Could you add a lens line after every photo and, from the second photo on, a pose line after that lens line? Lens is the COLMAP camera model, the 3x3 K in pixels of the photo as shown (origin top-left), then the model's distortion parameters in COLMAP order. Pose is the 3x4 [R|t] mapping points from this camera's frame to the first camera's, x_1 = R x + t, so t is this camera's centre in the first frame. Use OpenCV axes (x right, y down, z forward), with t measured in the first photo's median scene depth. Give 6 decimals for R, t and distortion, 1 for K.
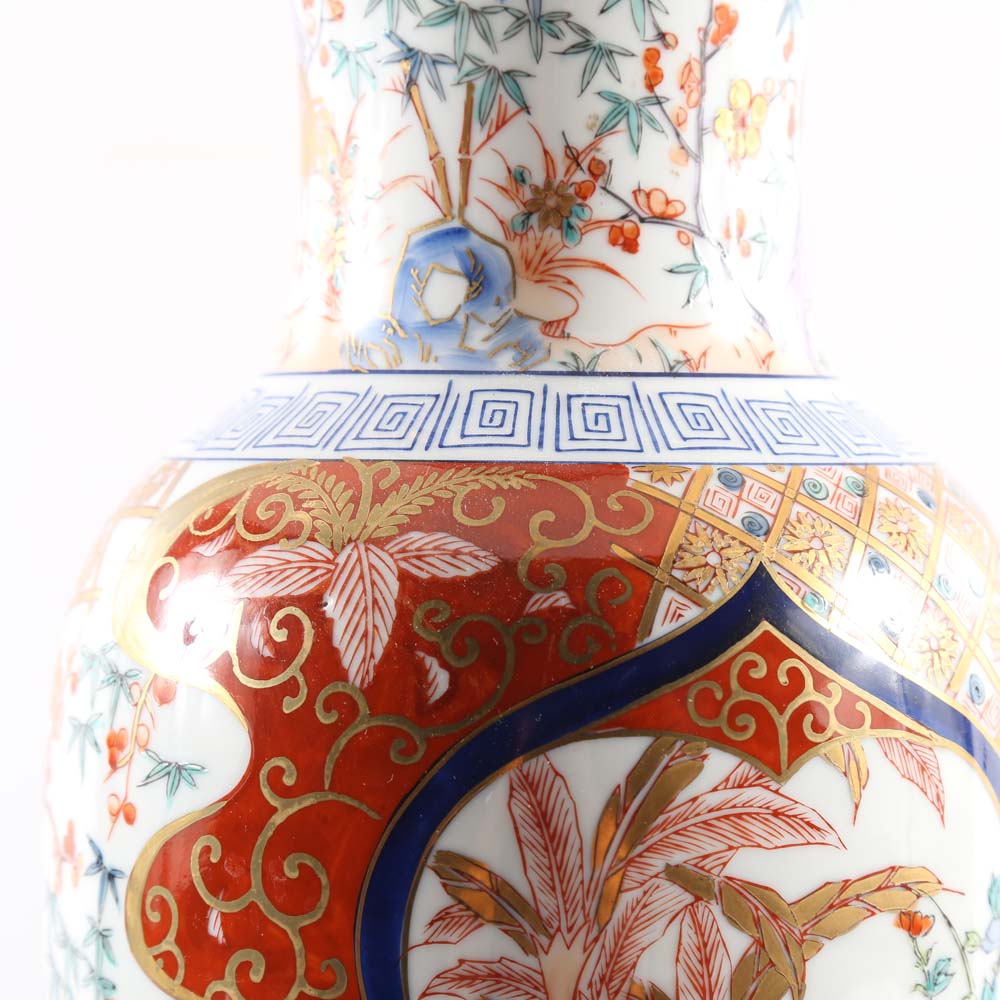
lens RADIAL K [[3742.5, 0, 485.6], [0, 3742.5, 501.6], [0, 0, 1]] dist [0.338140, 0.698659]
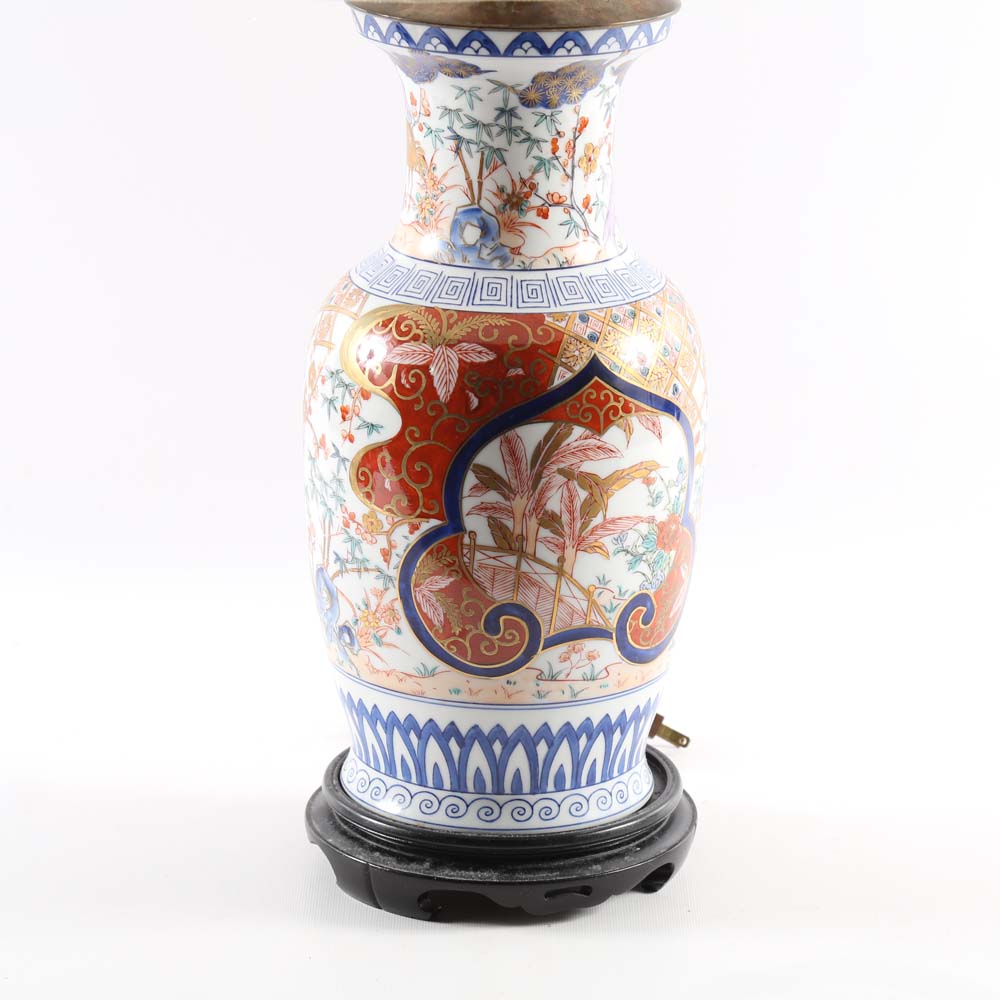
lens RADIAL K [[3898.1, 0, 467.9], [0, 3898.1, 541.8], [0, 0, 1]] dist [0.384175, 0.541796]
pose [[0.998835, -0.004547, 0.048049, -0.145503], [-0.008215, 0.965008, 0.262091, -0.563252], [-0.047559, -0.262180, 0.963846, -1.646372]]
